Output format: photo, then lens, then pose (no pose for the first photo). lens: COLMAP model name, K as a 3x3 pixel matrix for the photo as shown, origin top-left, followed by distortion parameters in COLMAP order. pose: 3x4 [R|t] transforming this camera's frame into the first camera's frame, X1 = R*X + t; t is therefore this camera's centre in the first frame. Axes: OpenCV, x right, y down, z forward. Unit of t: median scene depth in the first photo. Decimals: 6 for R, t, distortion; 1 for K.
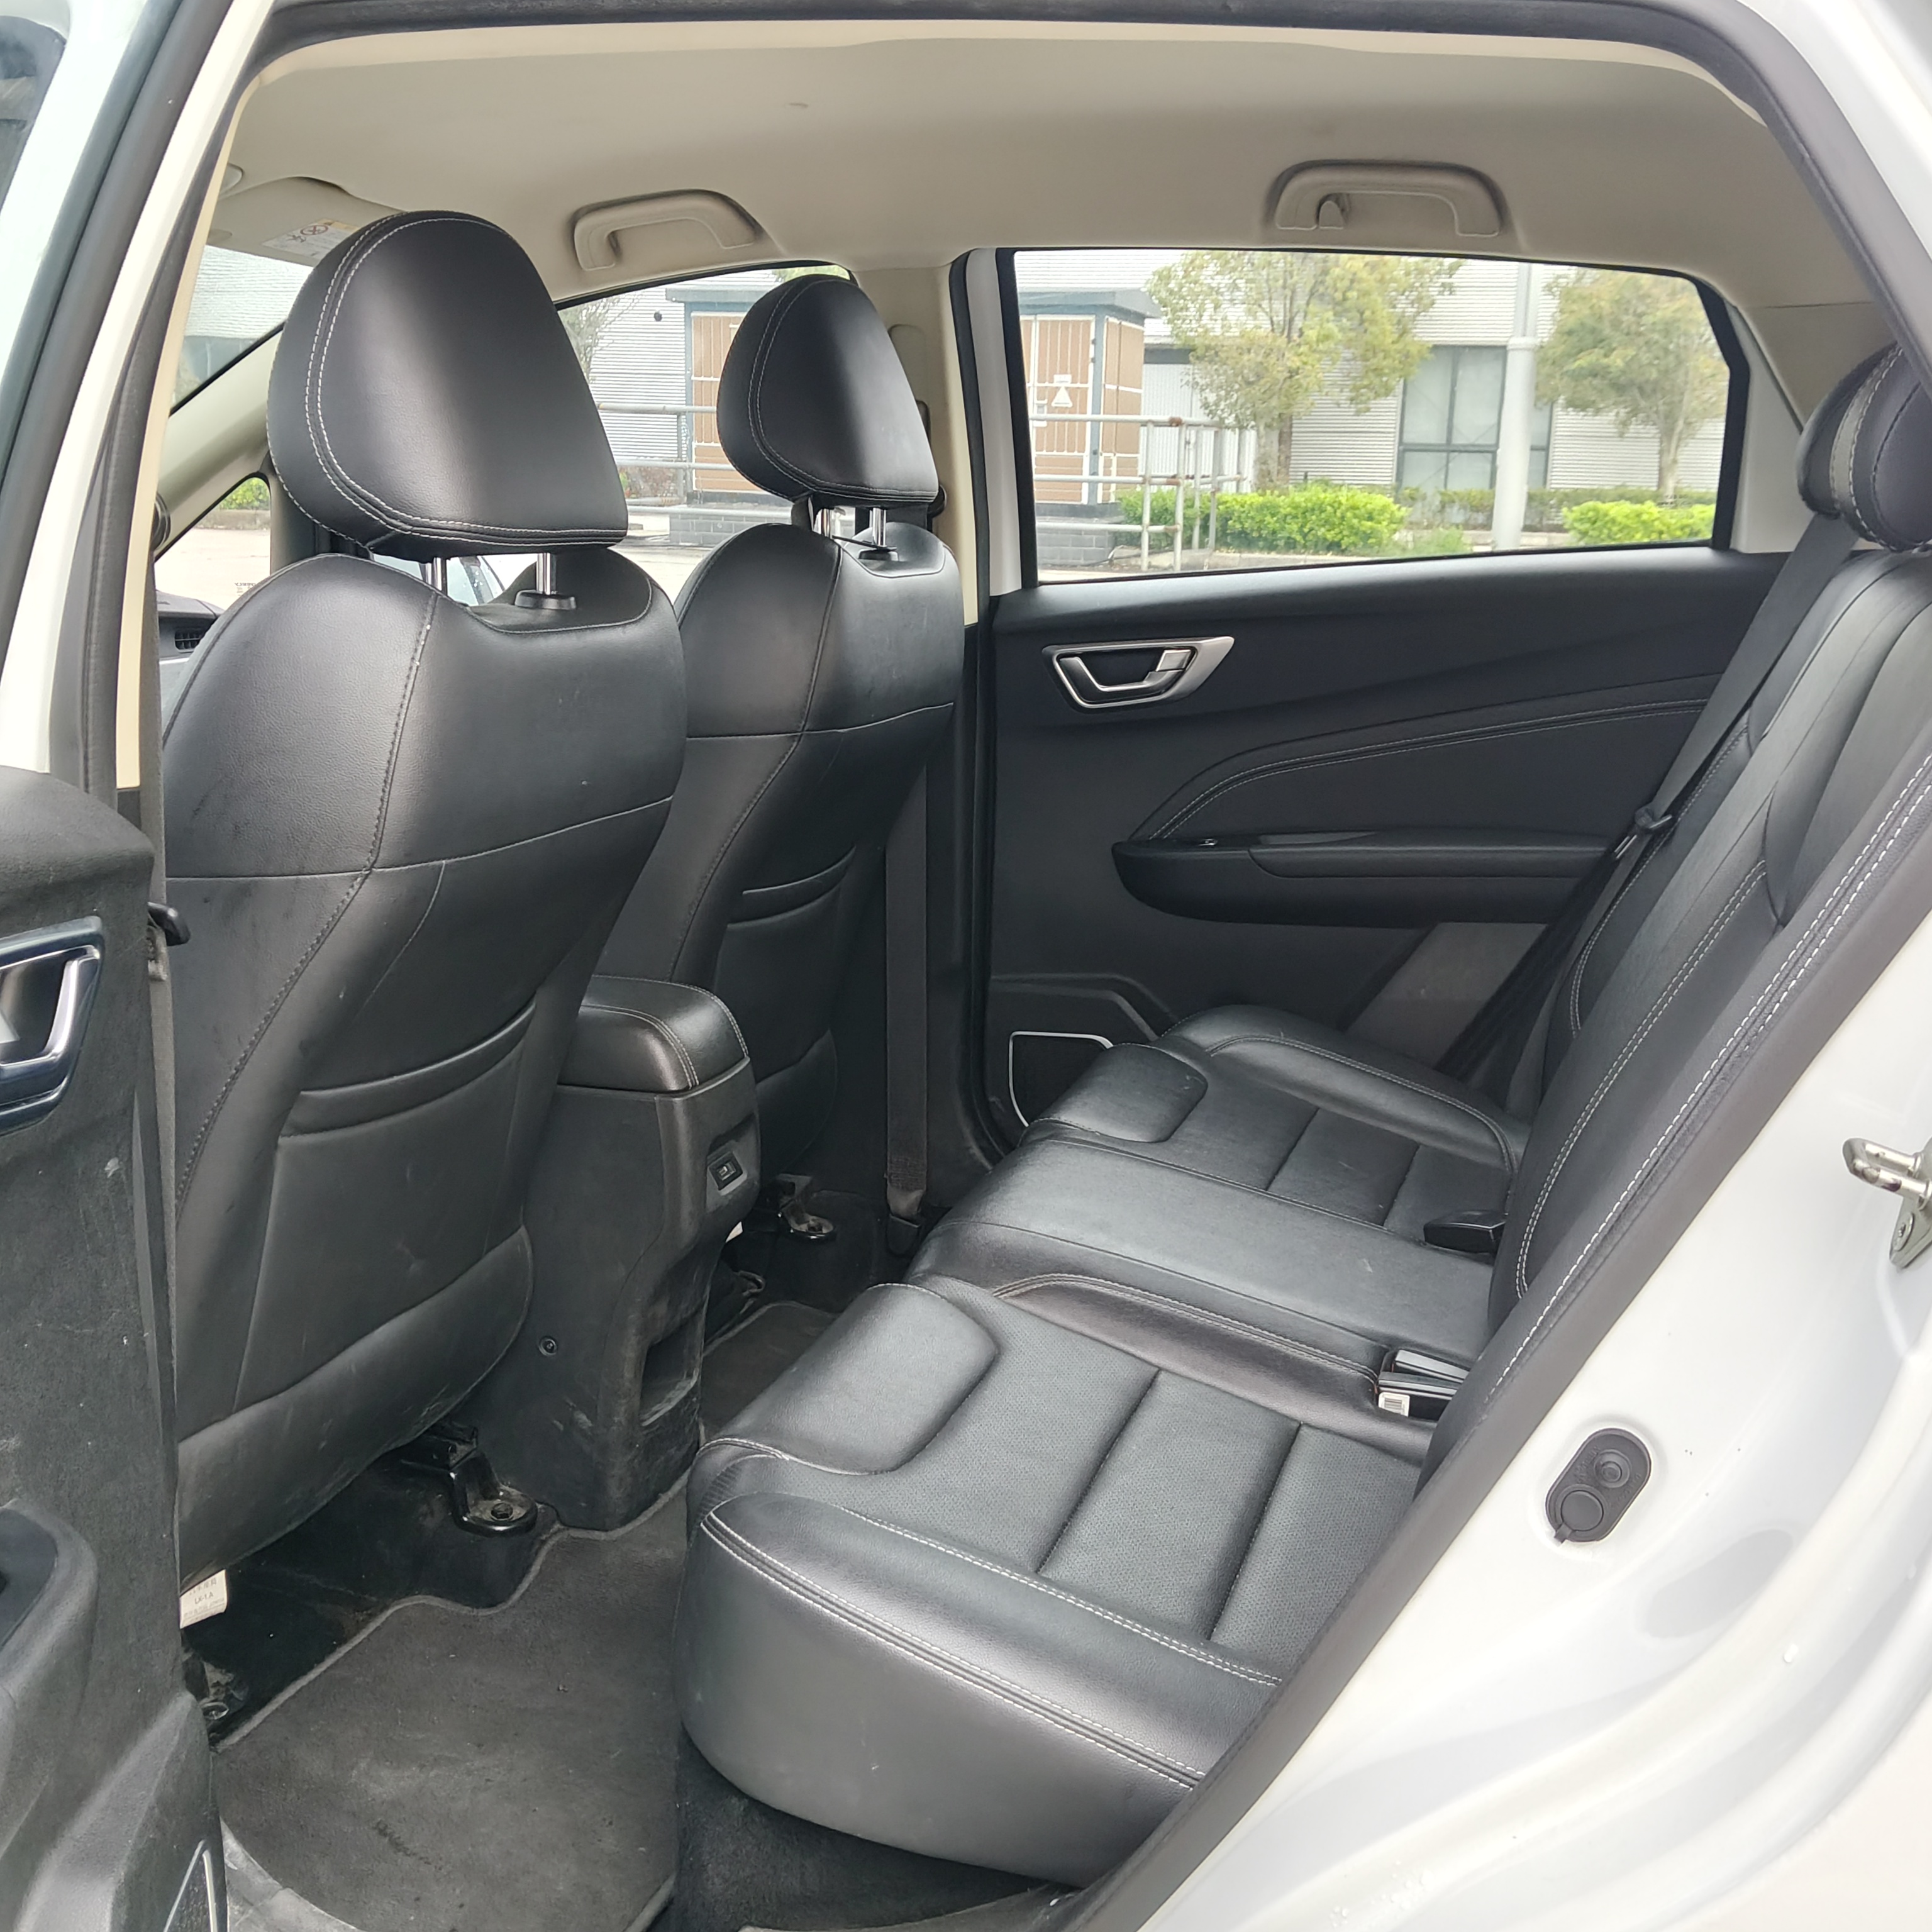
lens RADIAL K [[2125.9, 0, 966.0], [0, 2125.9, 966.0], [0, 0, 1]] dist [0.143636, -0.369549]
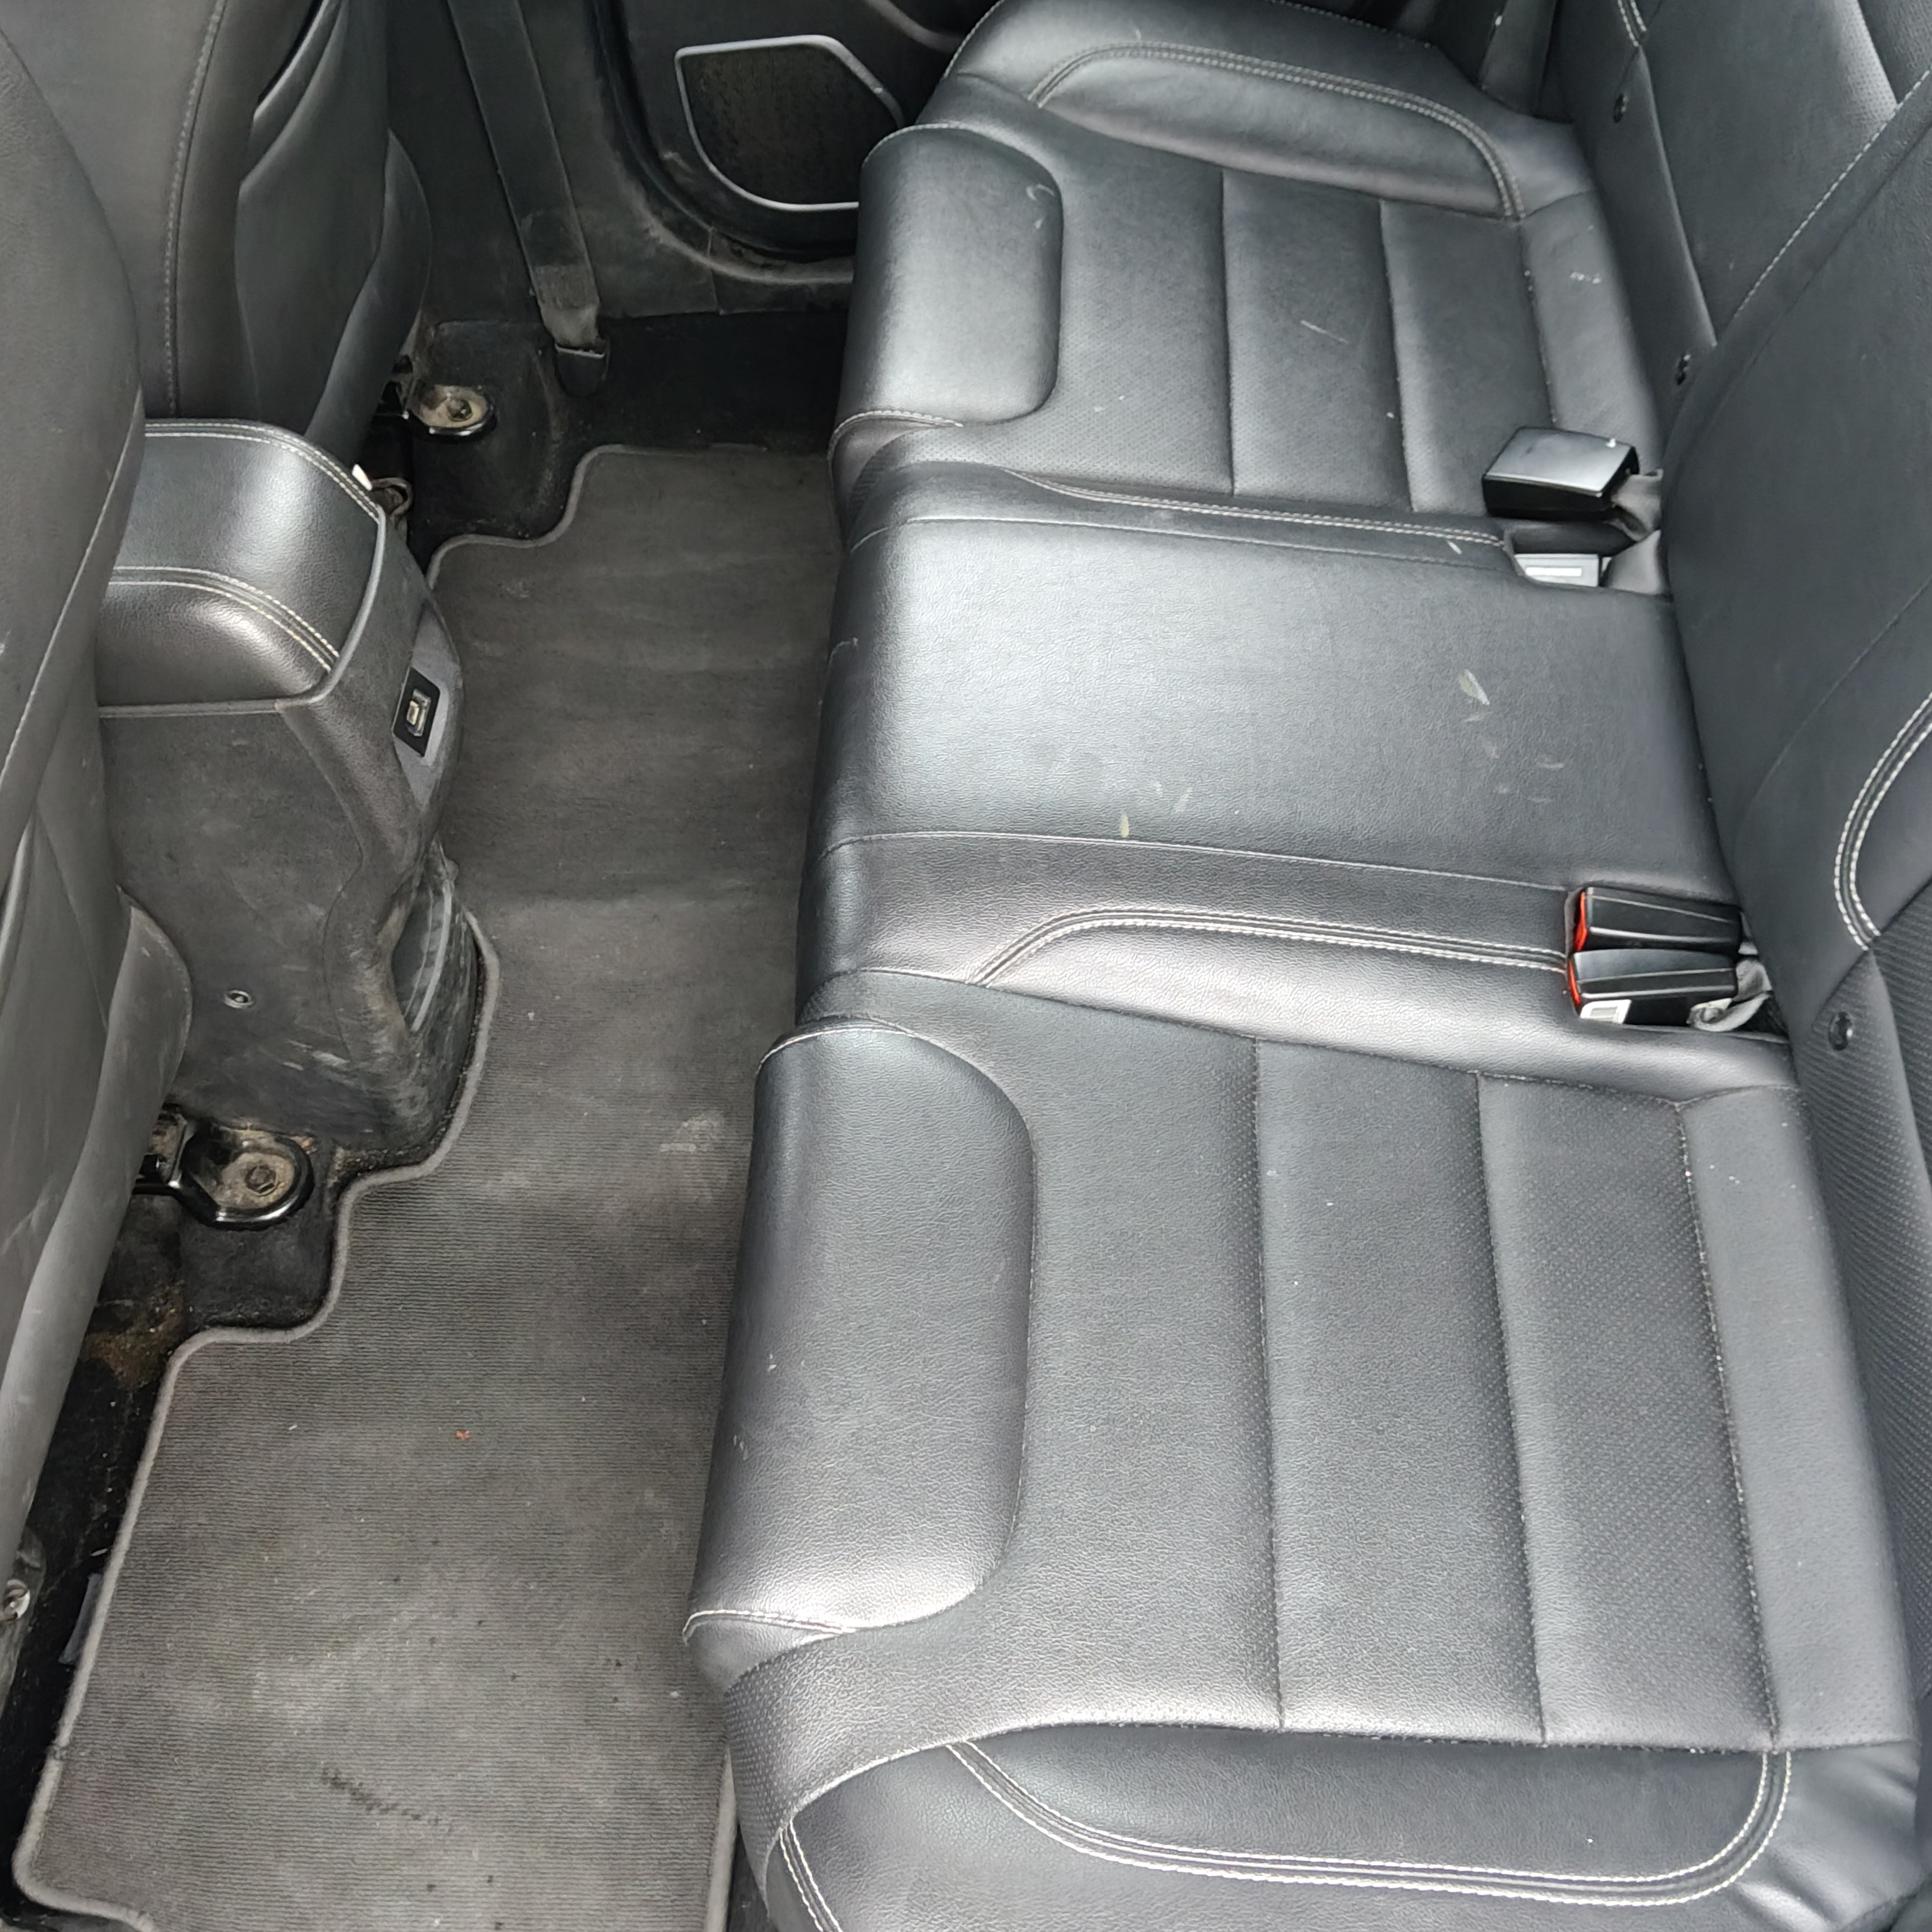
lens RADIAL K [[2125.9, 0, 966.0], [0, 2125.9, 966.0], [0, 0, 1]] dist [0.143636, -0.369549]
pose [[0.955909, -0.279562, 0.089906, -0.028867], [0.155215, 0.740878, 0.653459, -0.169919], [-0.249292, -0.610692, 0.751604, 0.342859]]
